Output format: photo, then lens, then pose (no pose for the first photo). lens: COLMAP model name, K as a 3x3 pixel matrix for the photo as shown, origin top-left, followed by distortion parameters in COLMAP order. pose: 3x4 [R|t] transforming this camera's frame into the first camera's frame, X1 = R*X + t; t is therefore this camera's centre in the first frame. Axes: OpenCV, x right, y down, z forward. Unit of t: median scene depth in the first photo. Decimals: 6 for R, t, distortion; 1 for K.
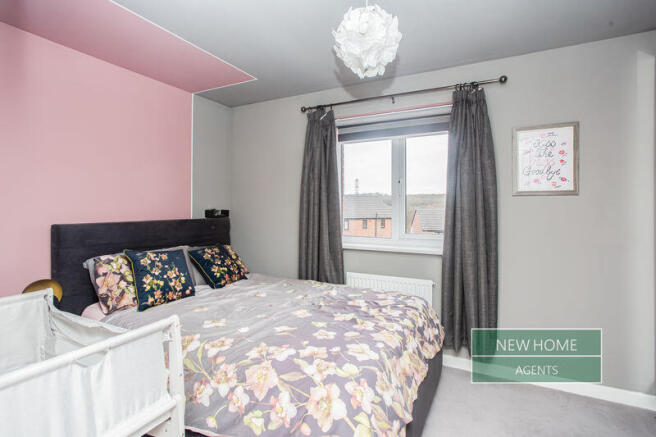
lens RADIAL K [[334.8, 0, 327.9], [0, 334.8, 214.3], [0, 0, 1]] dist [-0.003009, -0.000674]
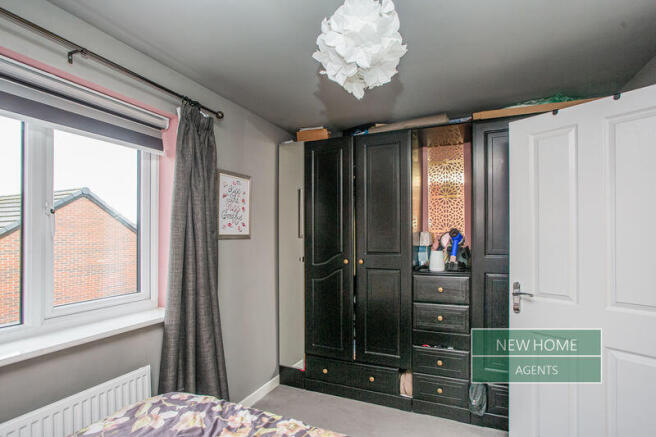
lens RADIAL K [[334.8, 0, 336.6], [0, 334.8, 234.3], [0, 0, 1]] dist [-0.003009, -0.000674]
pose [[-0.080524, 0.000821, 0.996752, -0.444945], [0.012419, 0.999923, 0.000179, -0.068754], [-0.996675, 0.012393, -0.080528, 0.775196]]
